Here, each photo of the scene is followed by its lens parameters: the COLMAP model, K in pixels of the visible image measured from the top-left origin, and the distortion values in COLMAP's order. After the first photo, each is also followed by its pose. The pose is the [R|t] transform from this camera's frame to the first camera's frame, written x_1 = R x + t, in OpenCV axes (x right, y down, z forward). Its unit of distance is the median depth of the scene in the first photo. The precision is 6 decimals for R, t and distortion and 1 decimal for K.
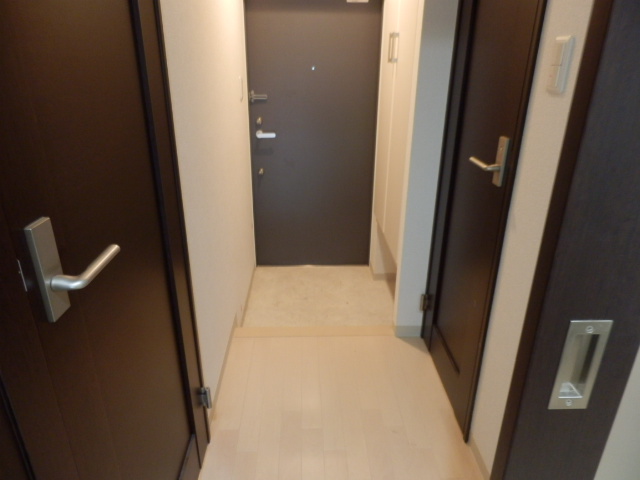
lens RADIAL K [[445.4, 0, 320.0], [0, 445.4, 240.0], [0, 0, 1]] dist [-0.000730, -0.000021]
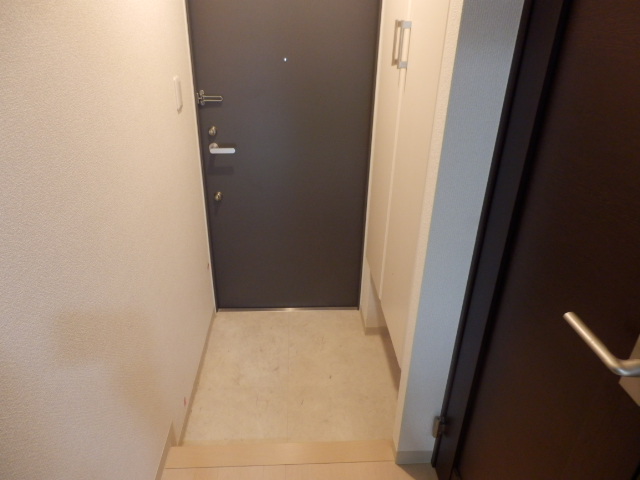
lens RADIAL K [[445.4, 0, 320.0], [0, 445.4, 240.0], [0, 0, 1]] dist [-0.000730, -0.000021]
pose [[0.999673, 0.001015, 0.025559, 0.023355], [-0.003102, 0.996646, 0.081771, -0.153206], [-0.025390, -0.081824, 0.996323, 0.255060]]
